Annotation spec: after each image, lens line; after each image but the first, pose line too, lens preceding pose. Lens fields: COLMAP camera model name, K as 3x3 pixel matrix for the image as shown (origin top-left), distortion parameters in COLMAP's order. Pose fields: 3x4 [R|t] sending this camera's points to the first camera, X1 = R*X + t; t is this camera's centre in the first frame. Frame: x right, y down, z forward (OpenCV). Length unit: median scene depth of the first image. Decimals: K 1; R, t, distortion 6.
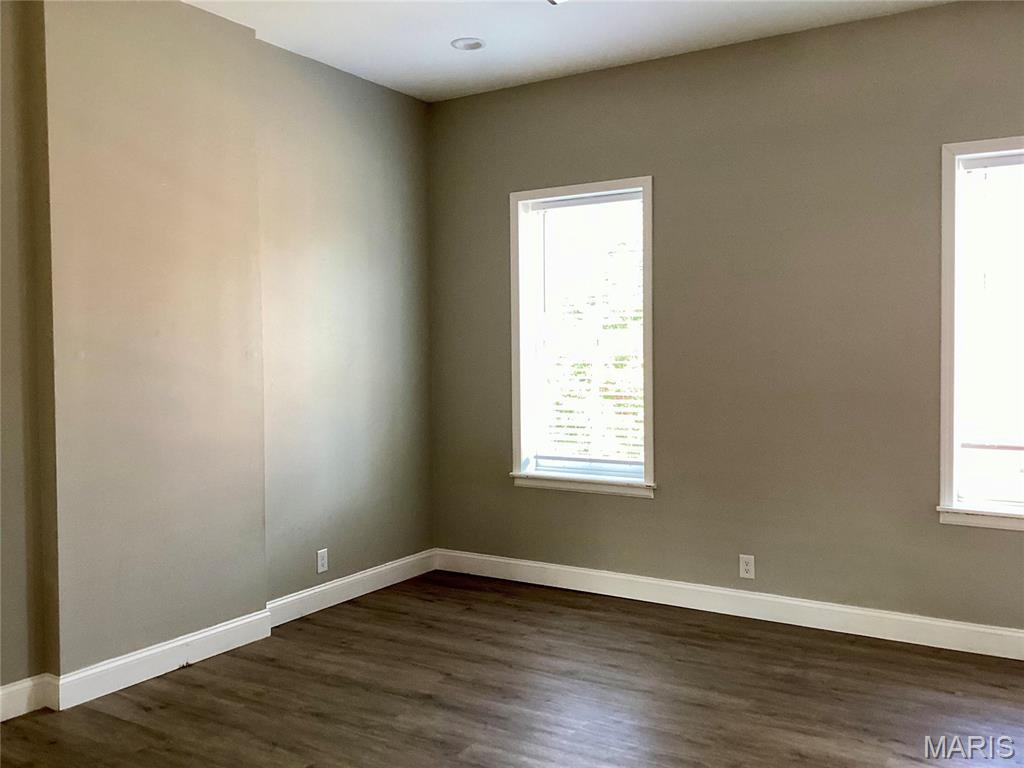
lens RADIAL K [[903.7, 0, 594.6], [0, 903.7, 383.8], [0, 0, 1]] dist [0.146152, -0.409851]
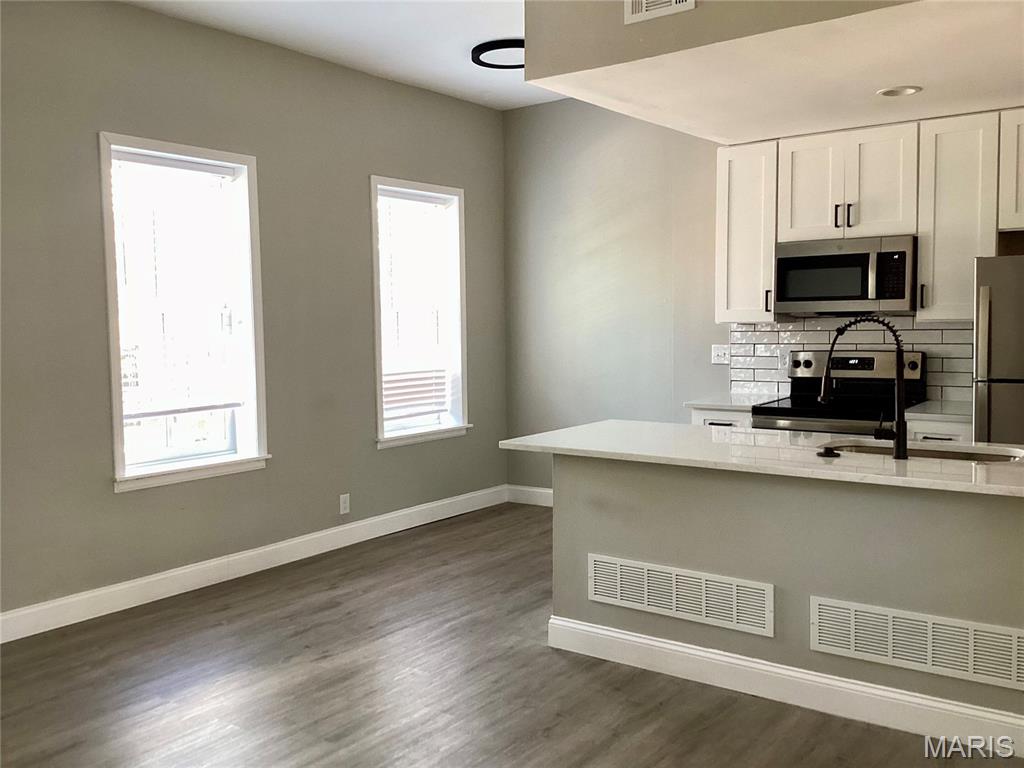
lens RADIAL K [[903.7, 0, 594.6], [0, 903.7, 383.8], [0, 0, 1]] dist [0.146152, -0.409851]
pose [[0.106223, -0.069630, 0.991901, -0.933929], [0.055017, 0.996429, 0.064056, -0.017275], [-0.992819, 0.047768, 0.109674, 0.510928]]
